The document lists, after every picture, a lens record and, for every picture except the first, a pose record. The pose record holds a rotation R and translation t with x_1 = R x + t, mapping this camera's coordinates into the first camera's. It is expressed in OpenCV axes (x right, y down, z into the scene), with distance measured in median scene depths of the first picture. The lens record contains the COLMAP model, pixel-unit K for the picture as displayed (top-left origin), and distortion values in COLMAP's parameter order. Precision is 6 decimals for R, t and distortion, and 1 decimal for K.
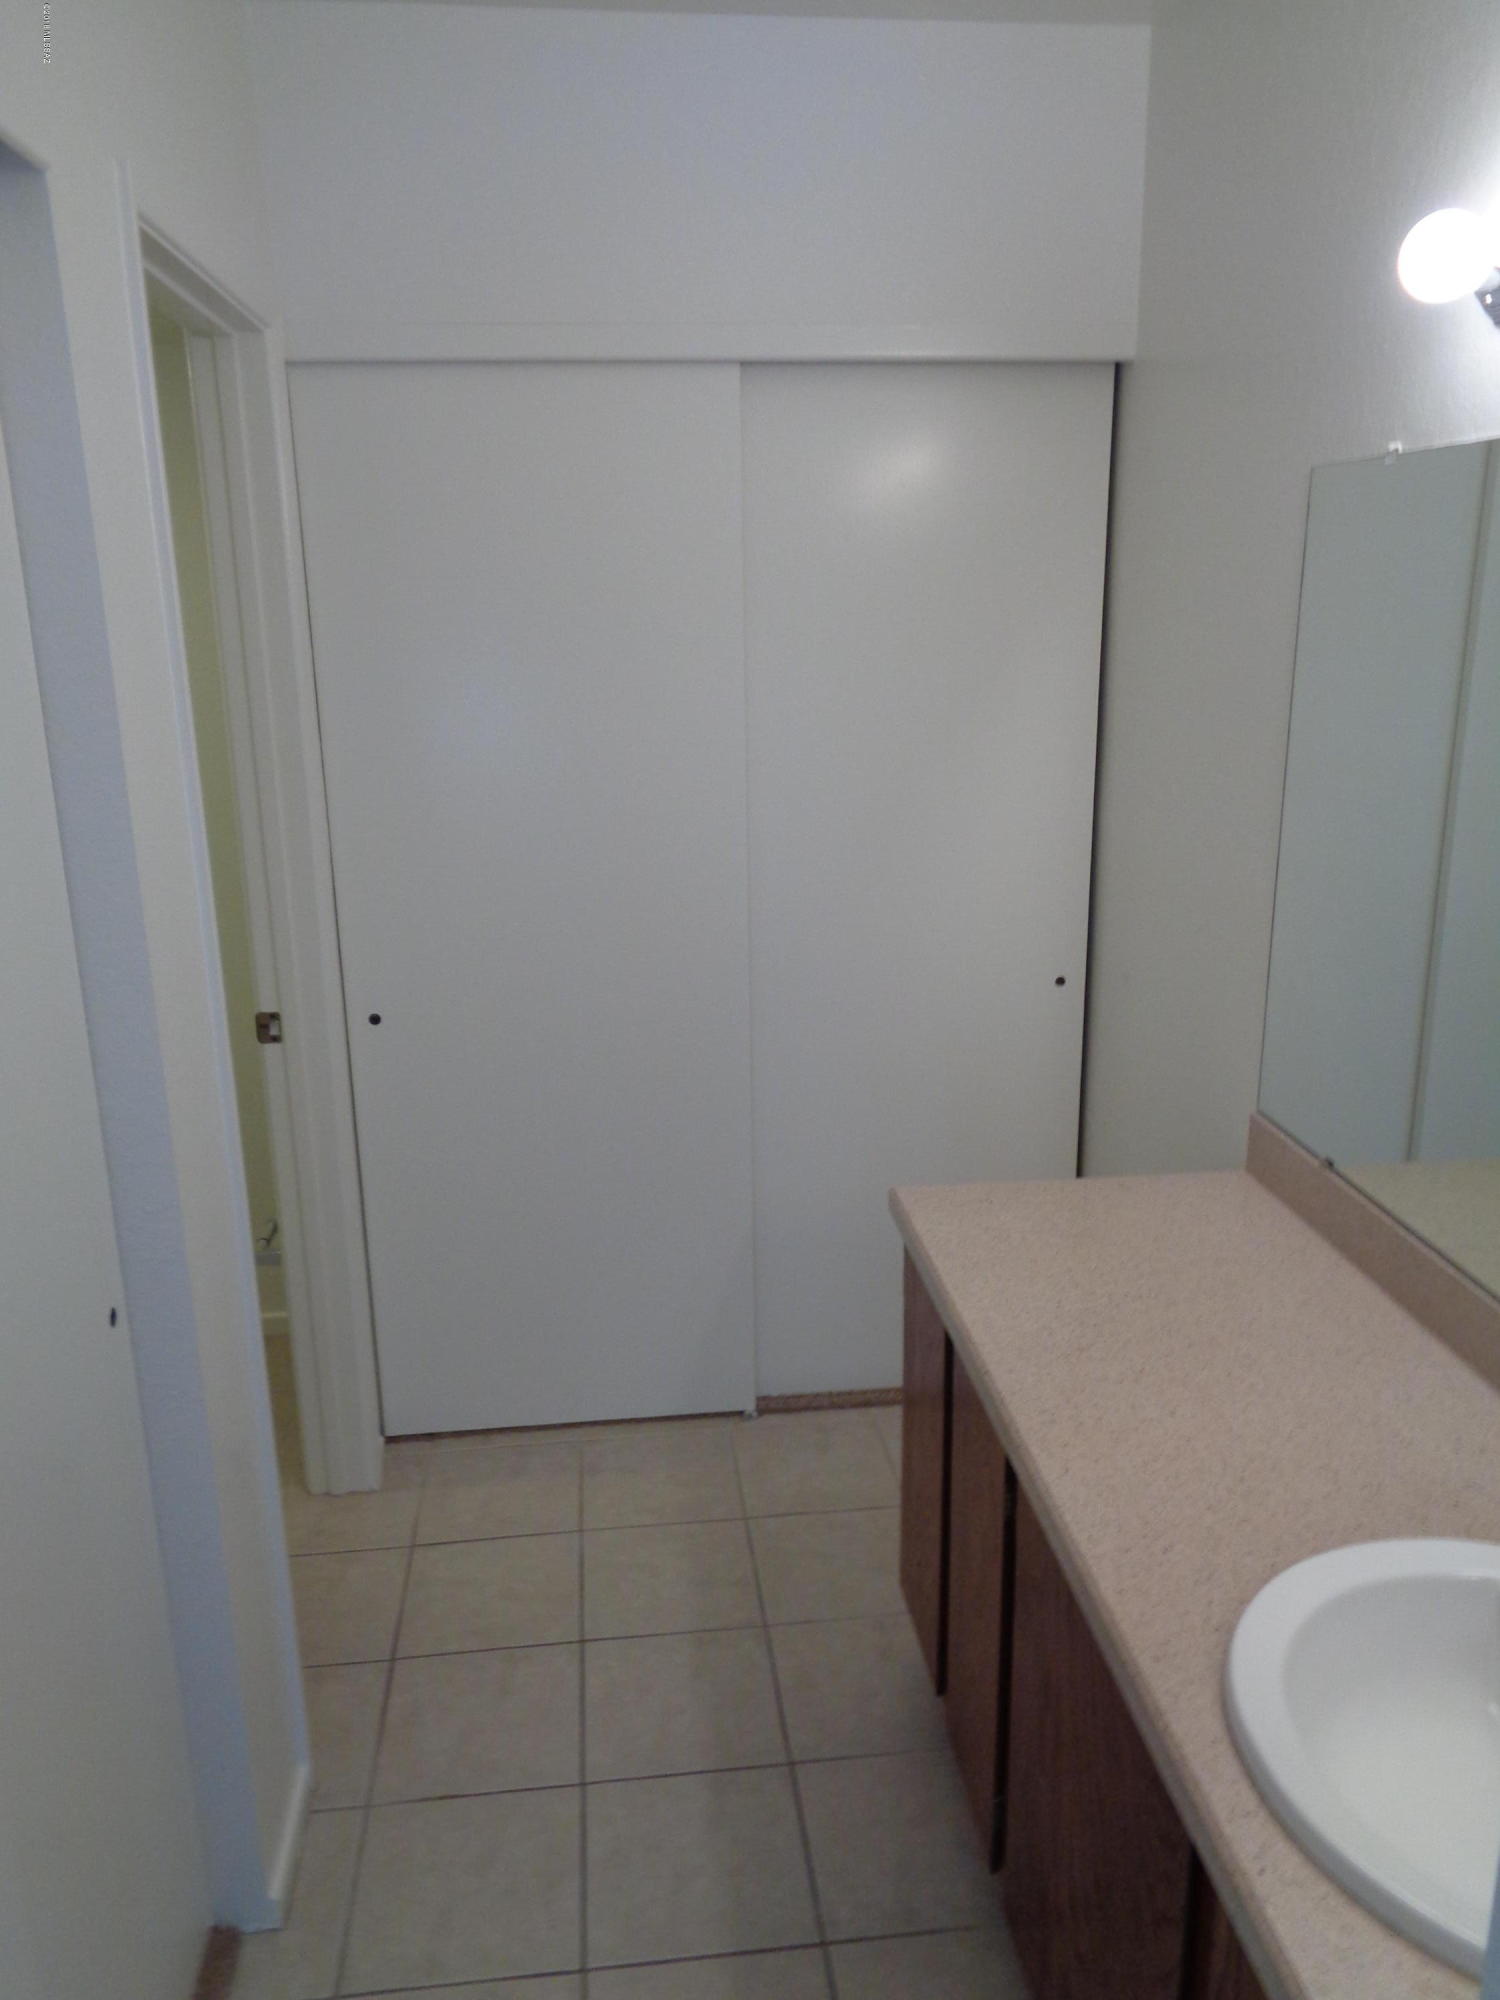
lens RADIAL K [[1460.4, 0, 783.4], [0, 1460.4, 999.2], [0, 0, 1]] dist [0.044337, -0.076727]
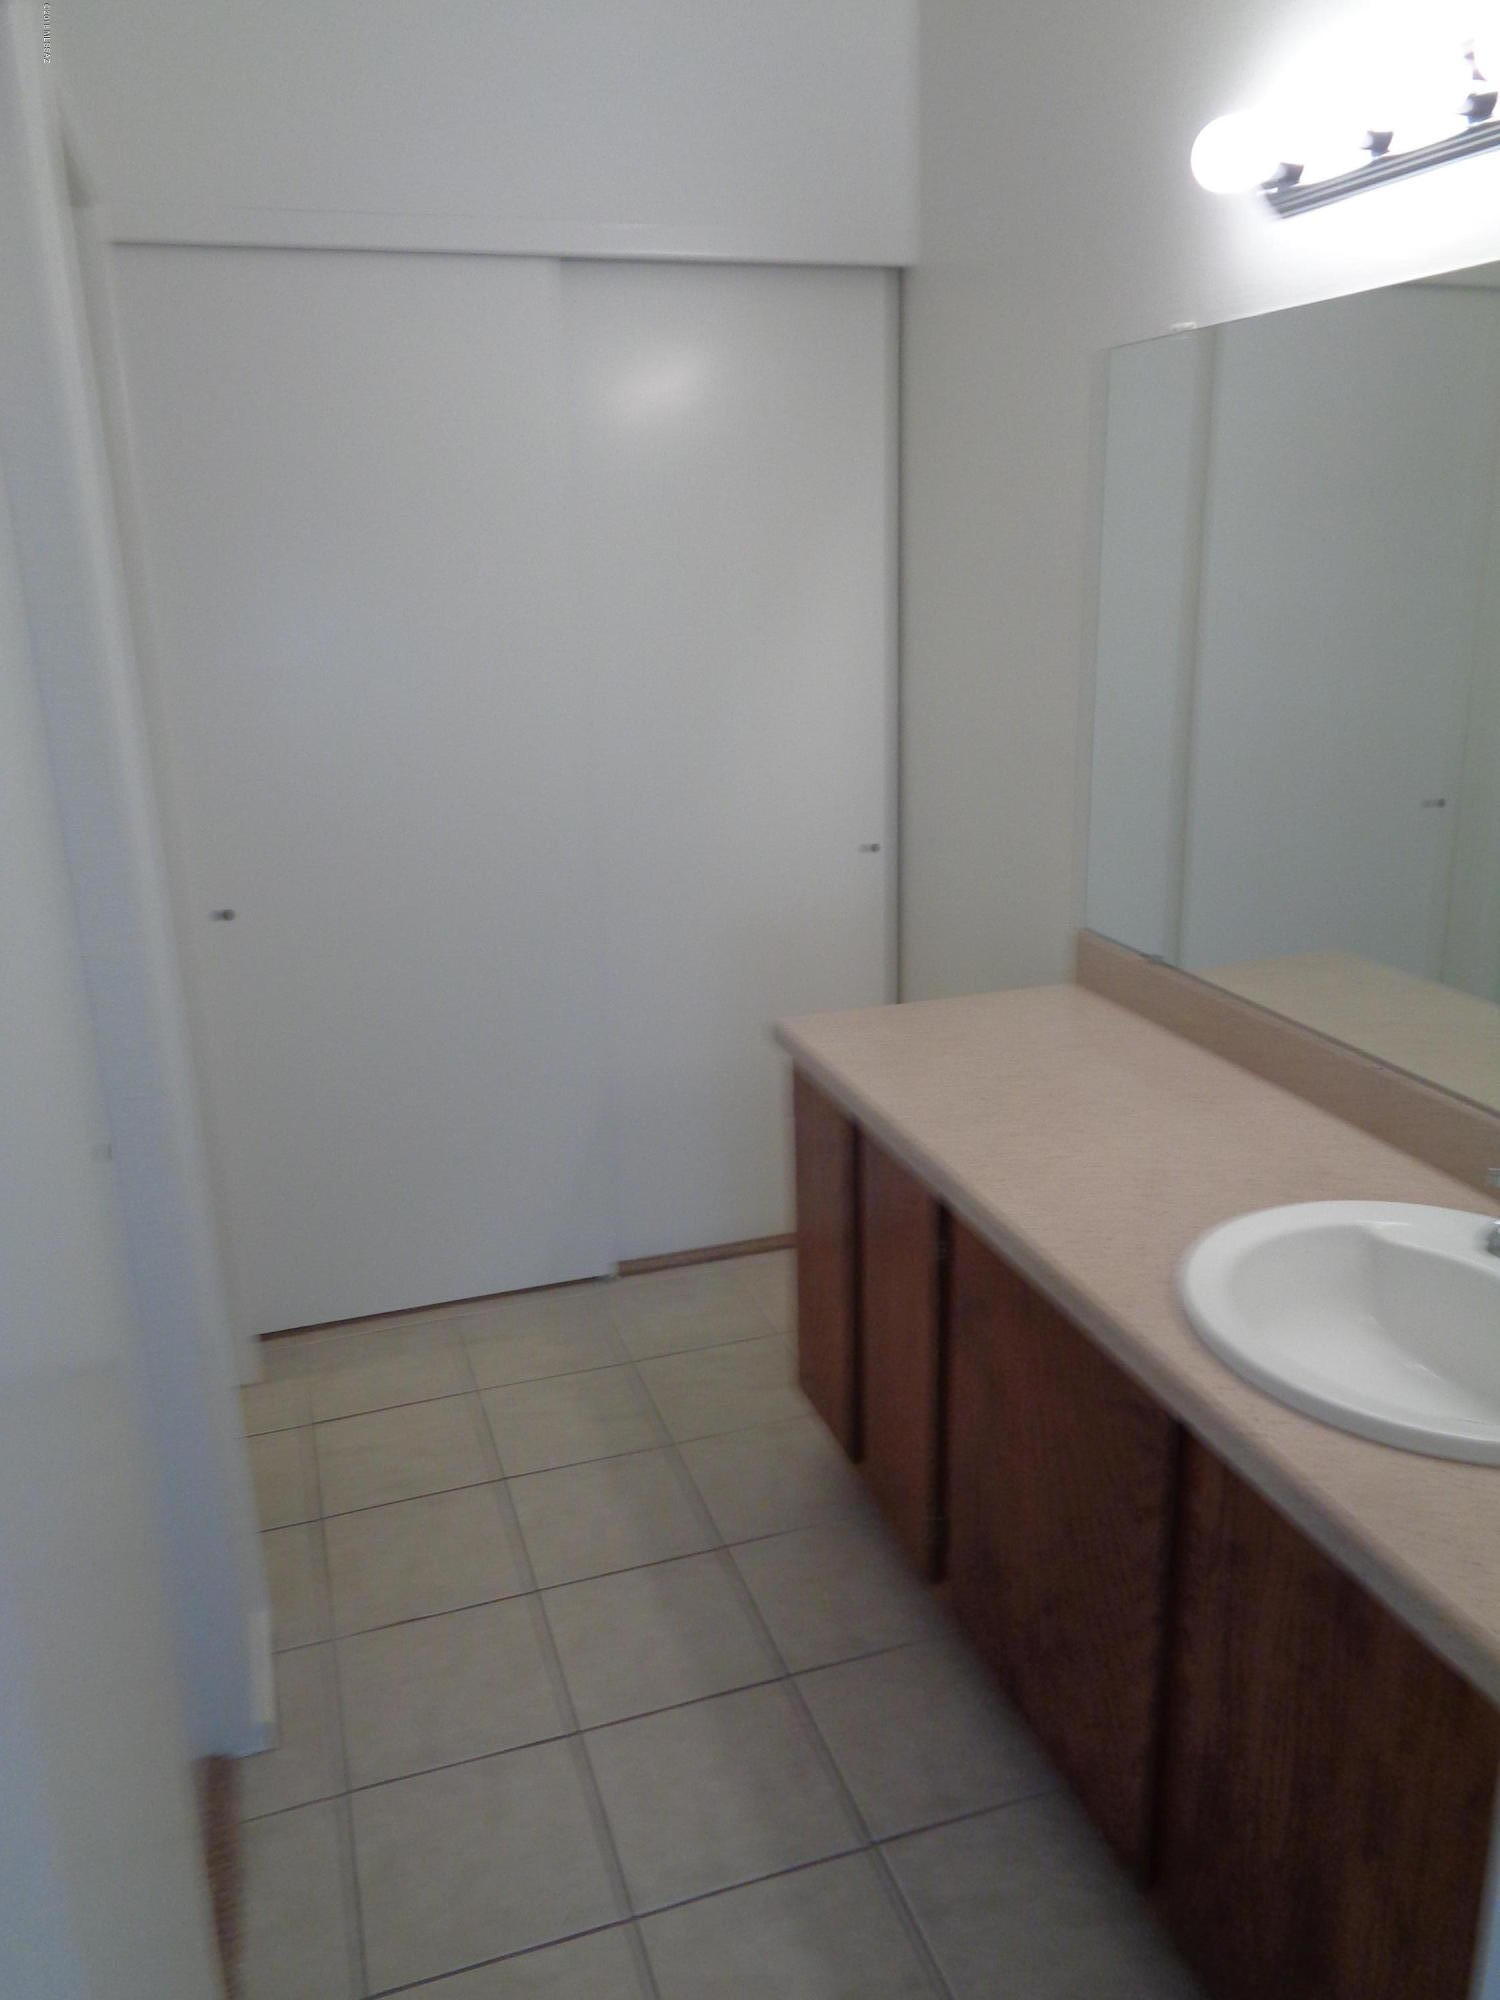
lens RADIAL K [[1487.1, 0, 750.0], [0, 1487.1, 1000.0], [0, 0, 1]] dist [-0.000699, 0.003189]
pose [[0.981048, -0.070537, 0.180469, -0.129683], [0.065899, 0.997327, 0.031573, 0.071586], [-0.182213, -0.019082, 0.983074, -0.075153]]
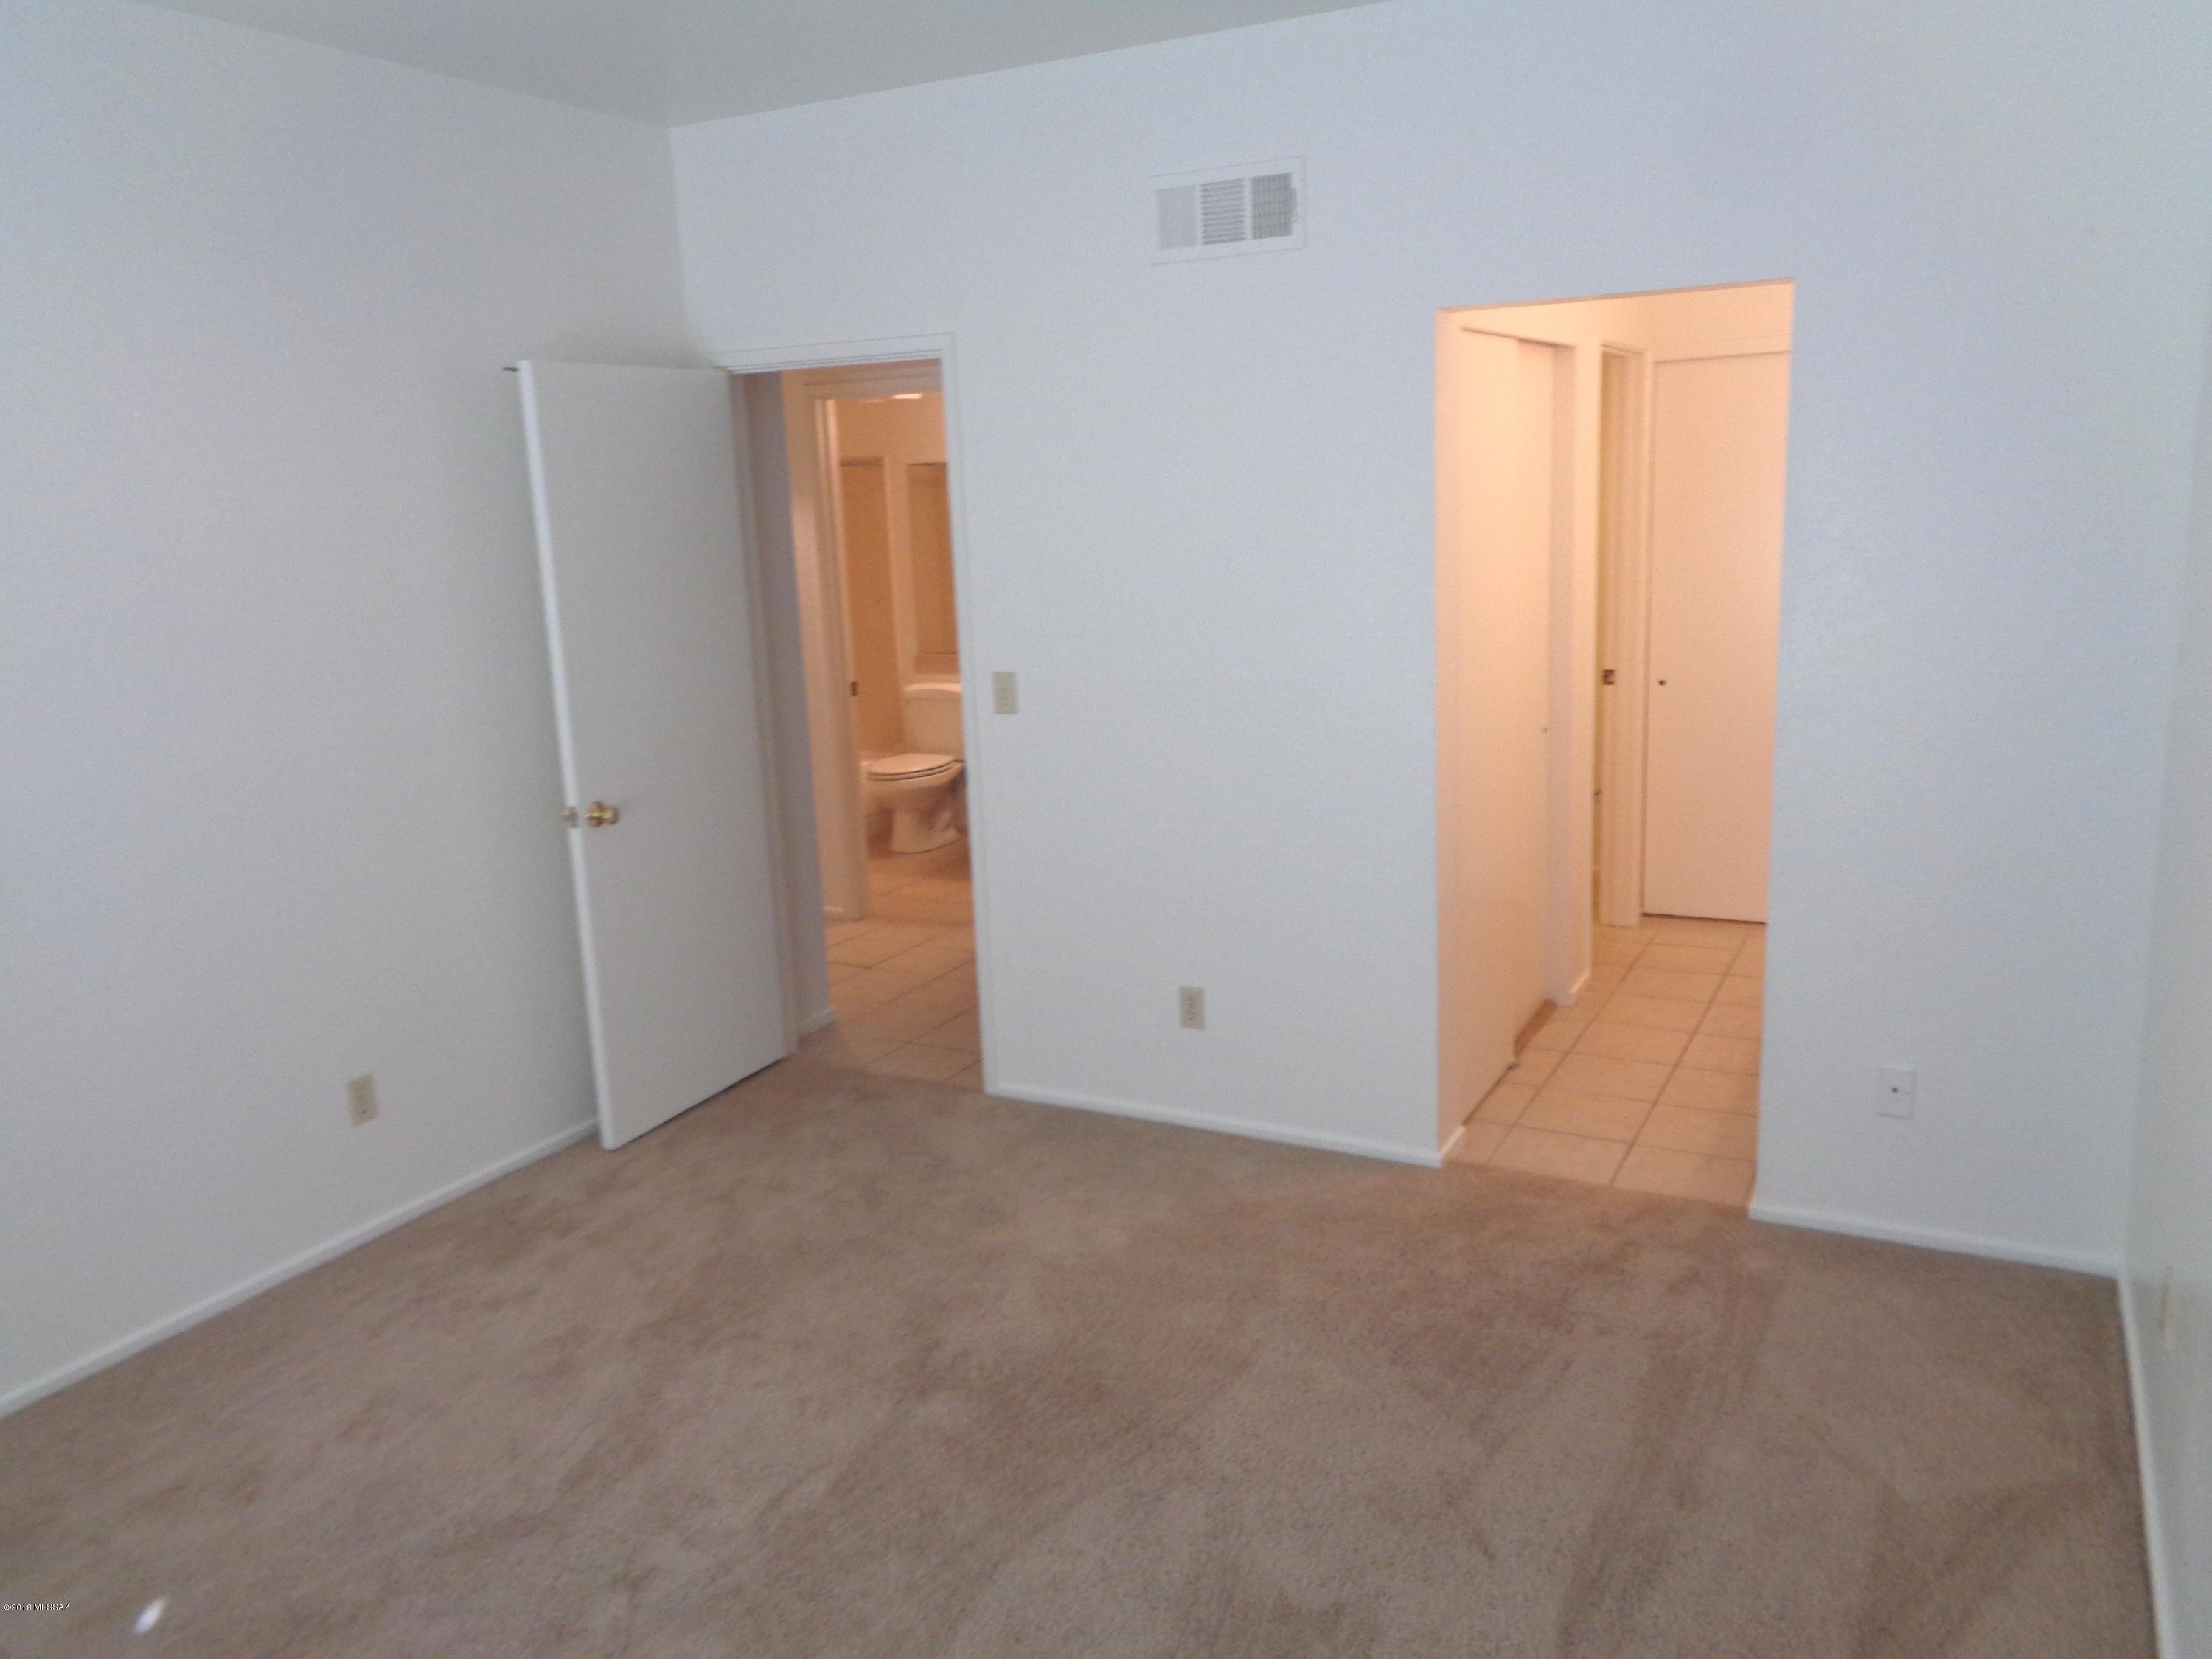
lens RADIAL K [[1728.1, 0, 1107.8], [0, 1728.1, 875.4], [0, 0, 1]] dist [0.000185, -0.000119]
pose [[0.810358, 0.100478, -0.577256, 0.536714], [-0.117246, 0.993068, 0.008263, 0.379171], [0.574085, 0.060985, 0.816521, -1.445502]]
